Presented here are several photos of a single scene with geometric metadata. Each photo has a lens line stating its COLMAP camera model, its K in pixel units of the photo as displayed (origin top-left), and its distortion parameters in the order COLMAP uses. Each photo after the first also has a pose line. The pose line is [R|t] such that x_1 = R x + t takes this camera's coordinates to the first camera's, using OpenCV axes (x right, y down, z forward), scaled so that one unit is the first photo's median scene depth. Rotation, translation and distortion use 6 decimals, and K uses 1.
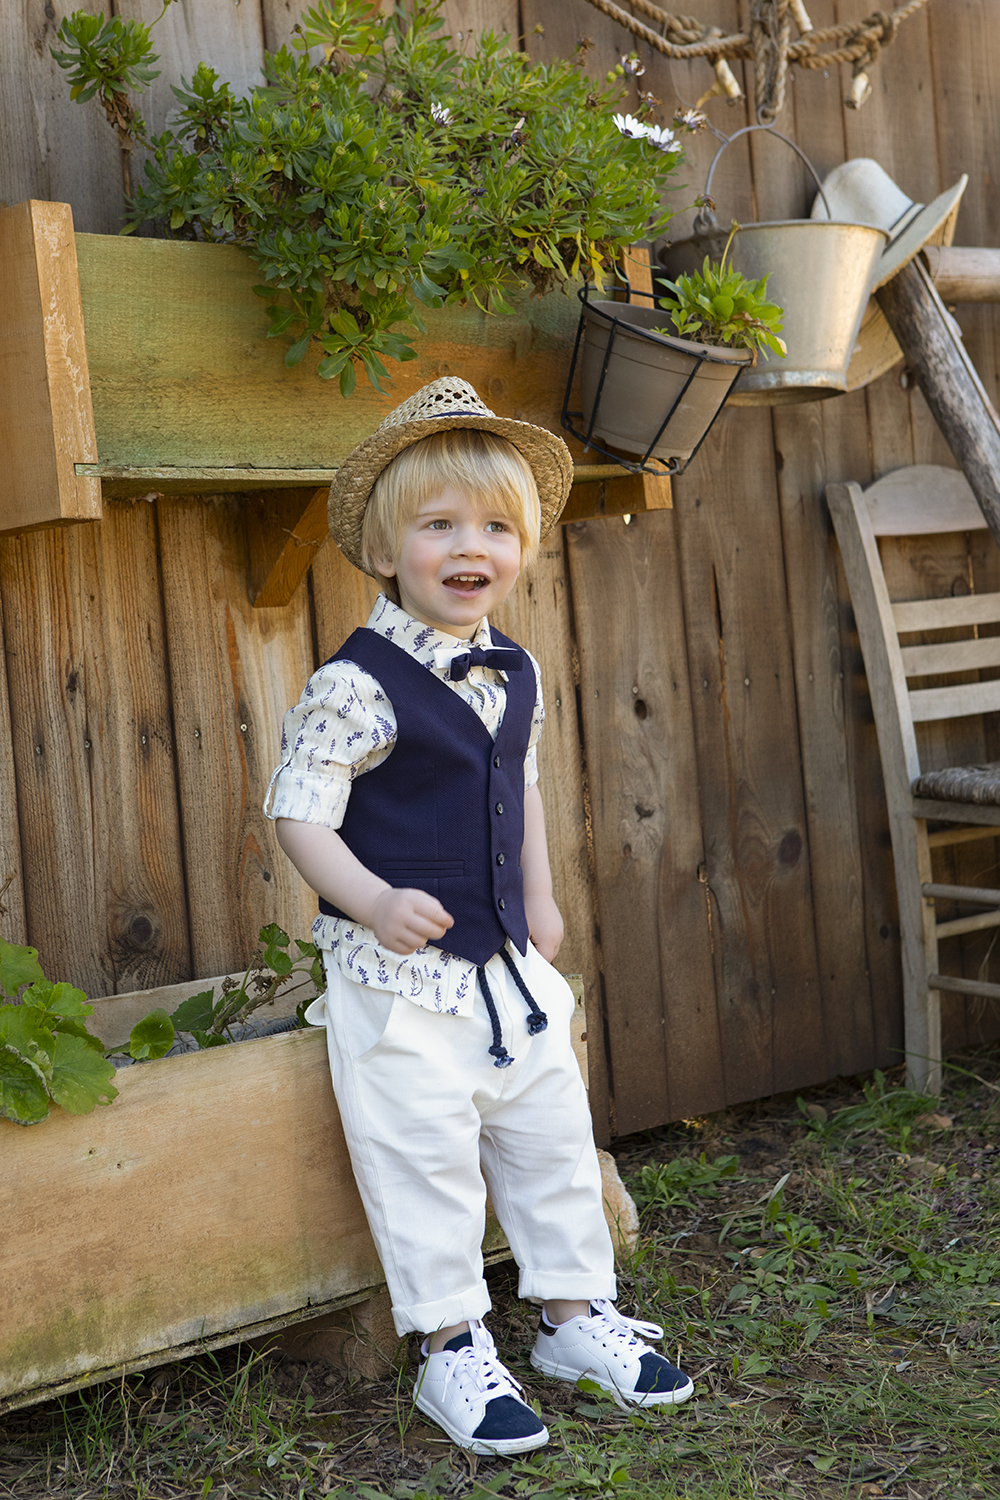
lens RADIAL K [[2602.4, 0, 500.0], [0, 2602.4, 750.0], [0, 0, 1]] dist [0.048758, 0.104821]
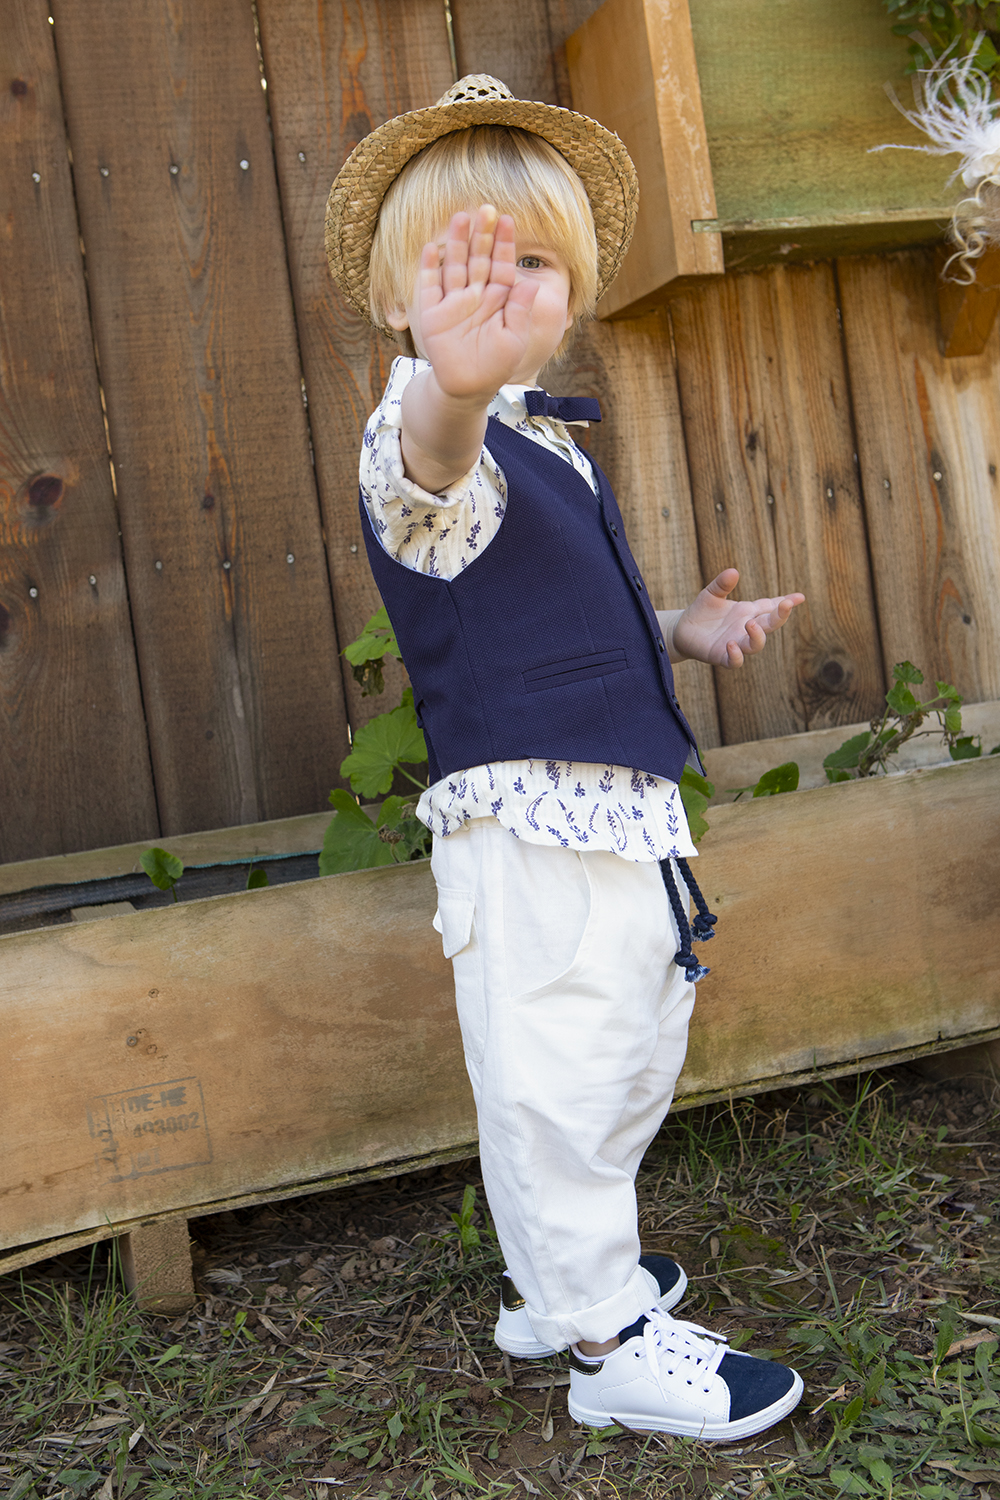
lens RADIAL K [[1973.7, 0, 500.0], [0, 1973.7, 750.0], [0, 0, 1]] dist [-0.040171, 0.019471]
pose [[0.887978, -0.006423, -0.459840, 0.112165], [0.052879, 0.994697, 0.088218, 0.022627], [0.456835, -0.102652, 0.883609, 0.231671]]
